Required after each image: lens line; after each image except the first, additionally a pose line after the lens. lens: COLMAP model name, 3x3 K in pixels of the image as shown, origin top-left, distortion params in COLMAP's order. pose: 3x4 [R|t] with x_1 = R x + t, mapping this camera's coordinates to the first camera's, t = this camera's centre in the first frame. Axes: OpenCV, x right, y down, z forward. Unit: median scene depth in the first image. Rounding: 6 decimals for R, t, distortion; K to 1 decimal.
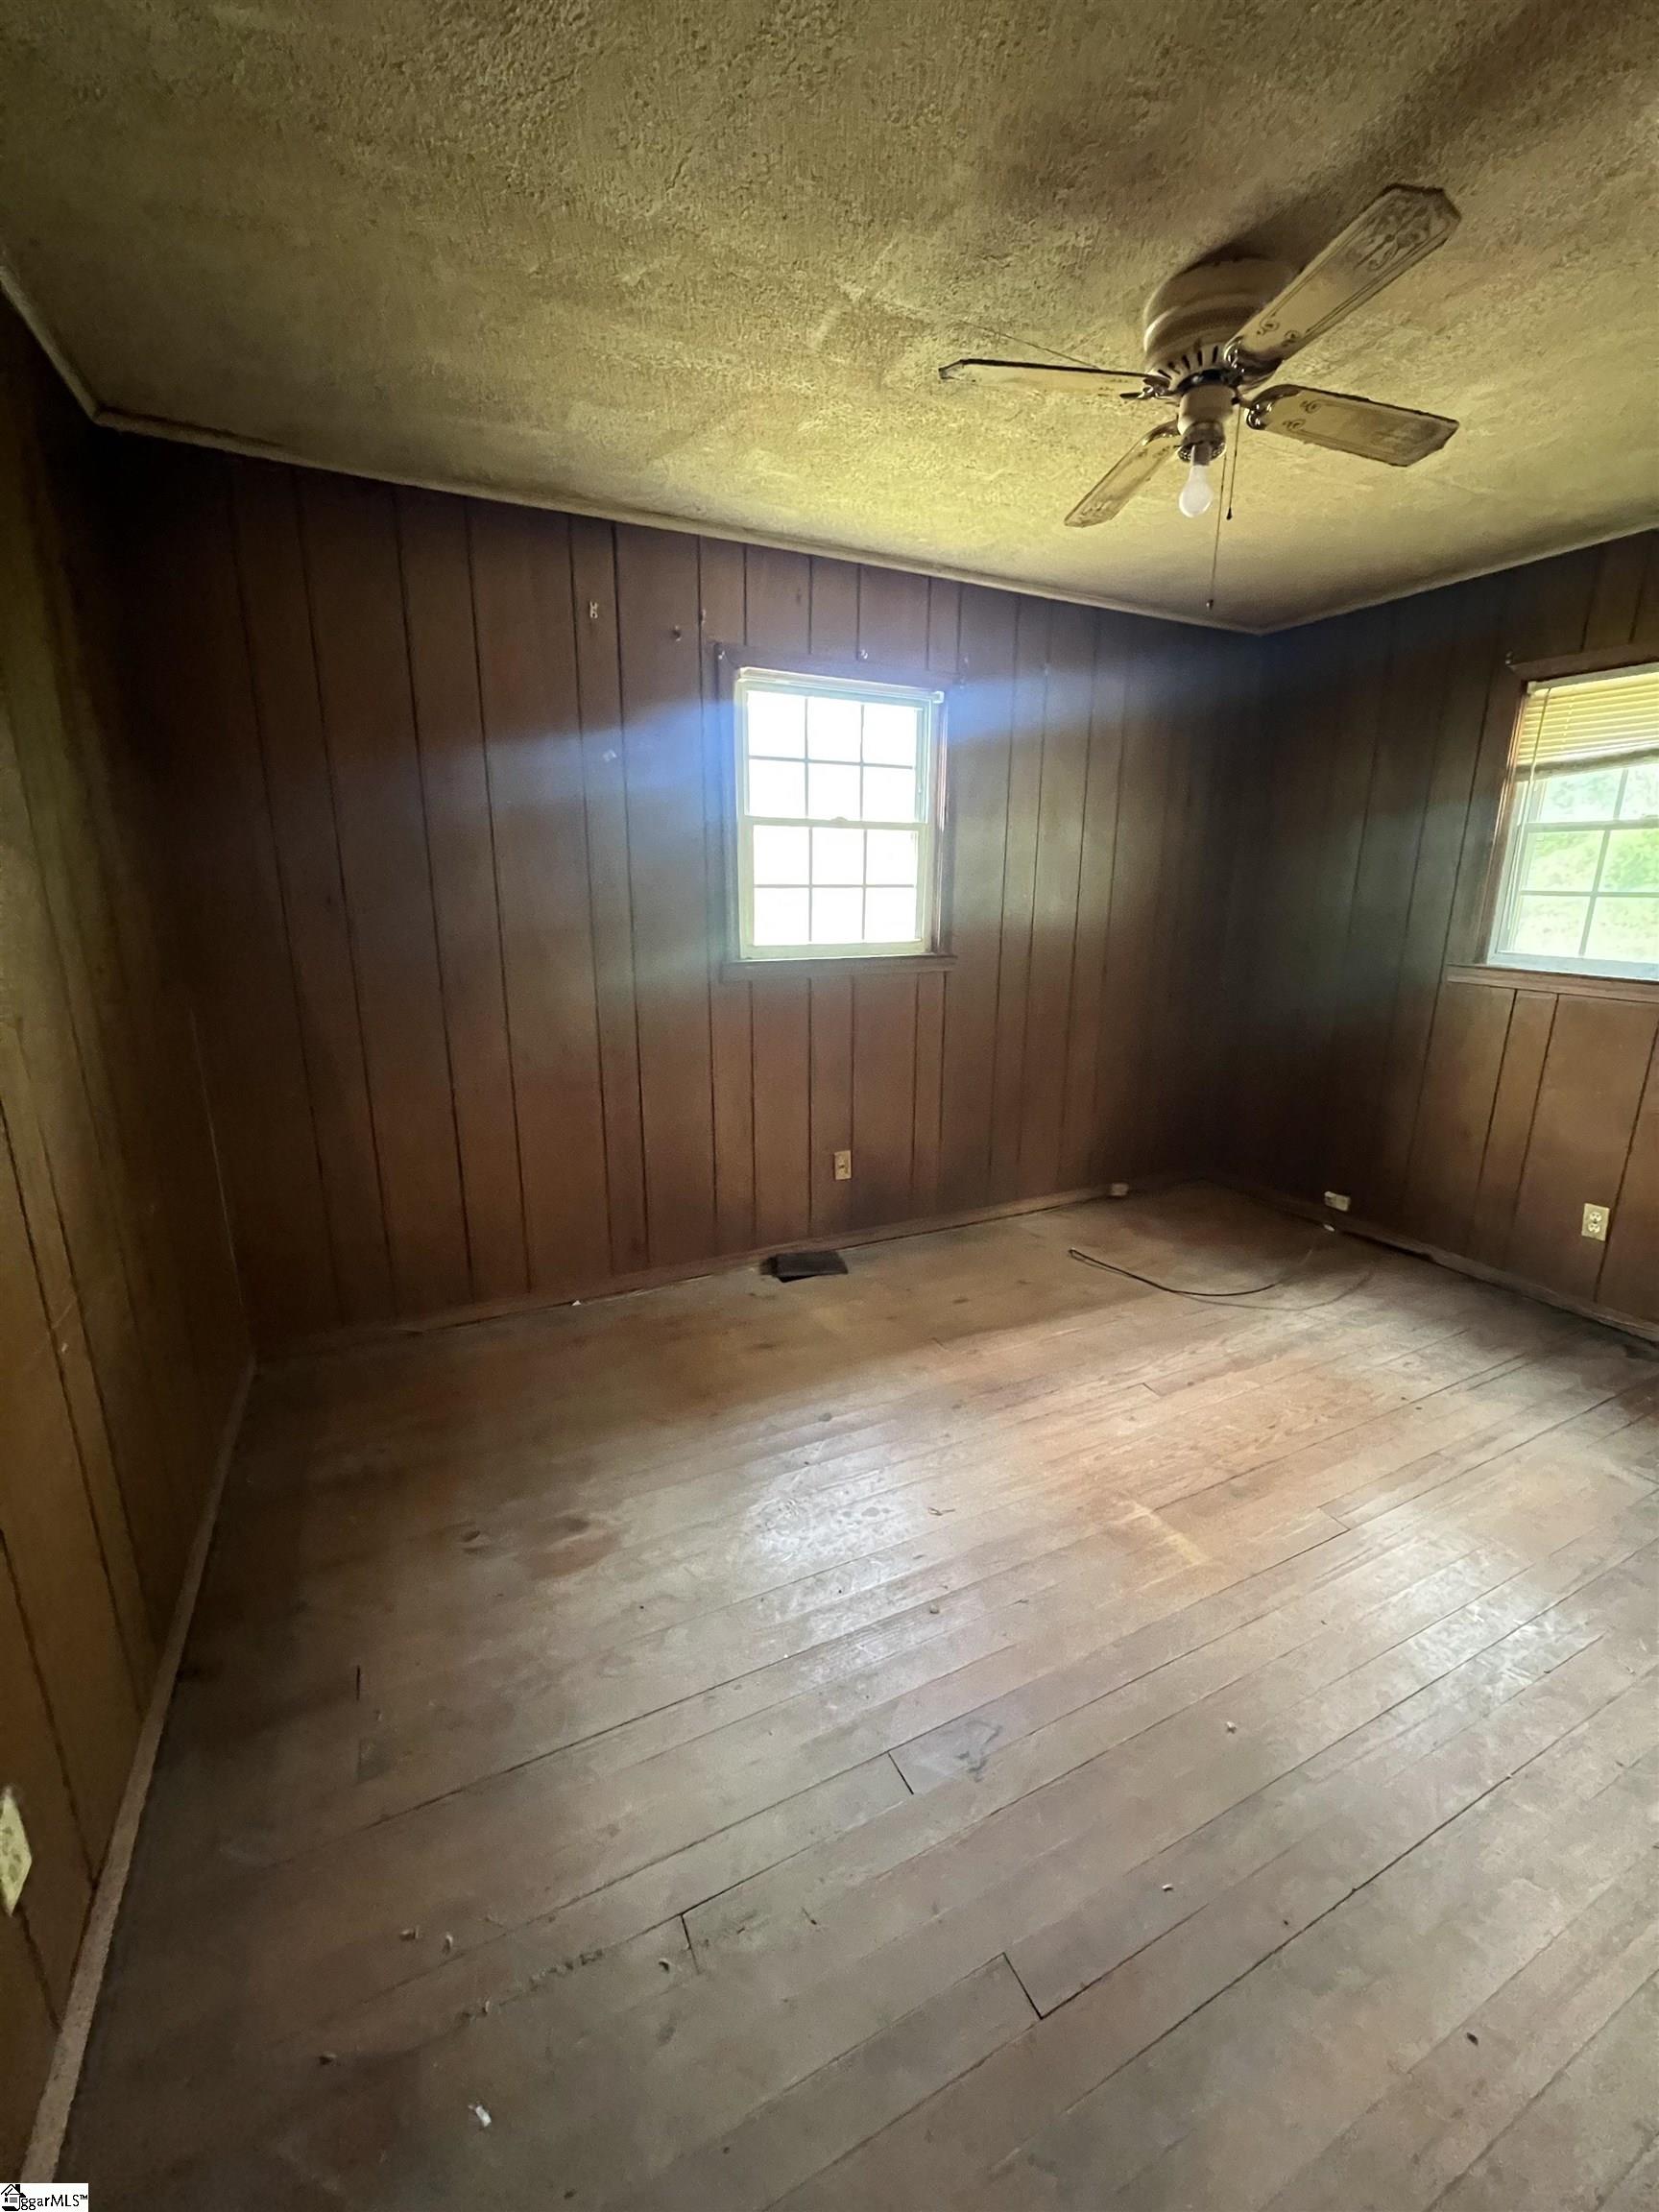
lens RADIAL K [[881.5, 0, 837.5], [0, 881.5, 1097.4], [0, 0, 1]] dist [-0.000724, -0.000129]
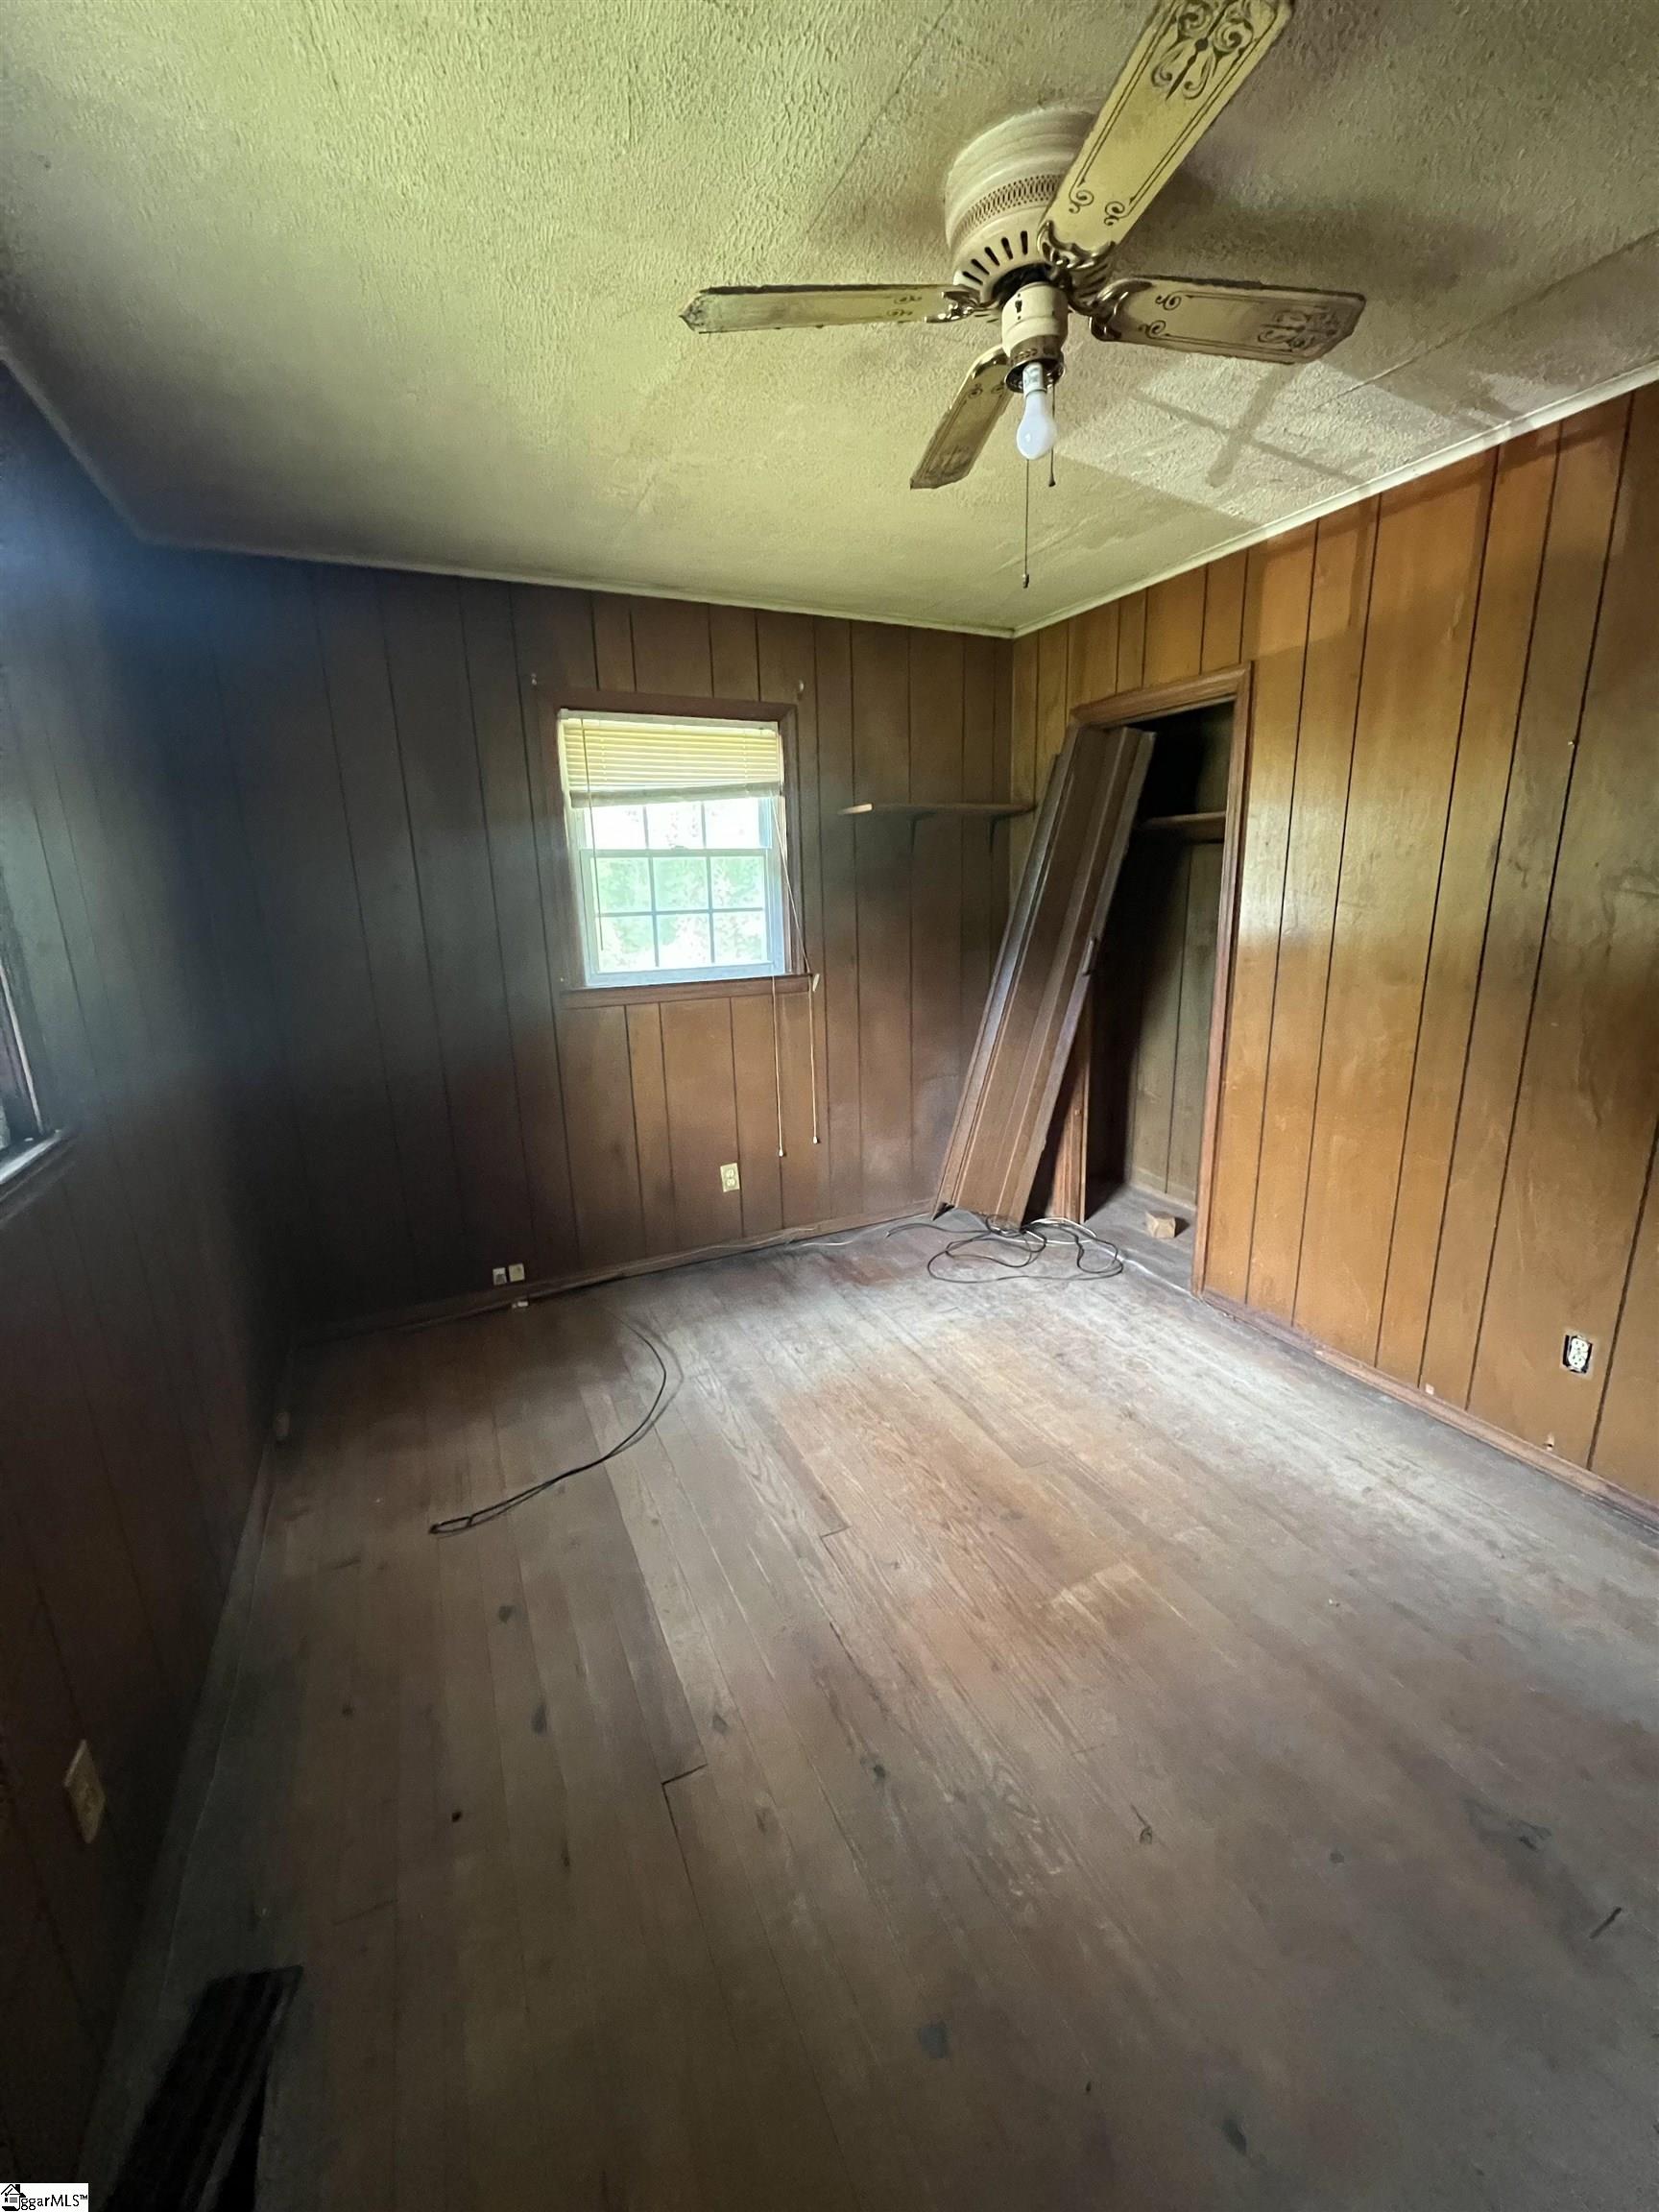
lens RADIAL K [[901.7, 0, 842.0], [0, 901.7, 1096.1], [0, 0, 1]] dist [0.041942, -0.007696]
pose [[0.024553, -0.248922, 0.968212, -0.313866], [0.267756, 0.934757, 0.233531, -0.210779], [-0.963174, 0.253511, 0.089602, 0.696918]]
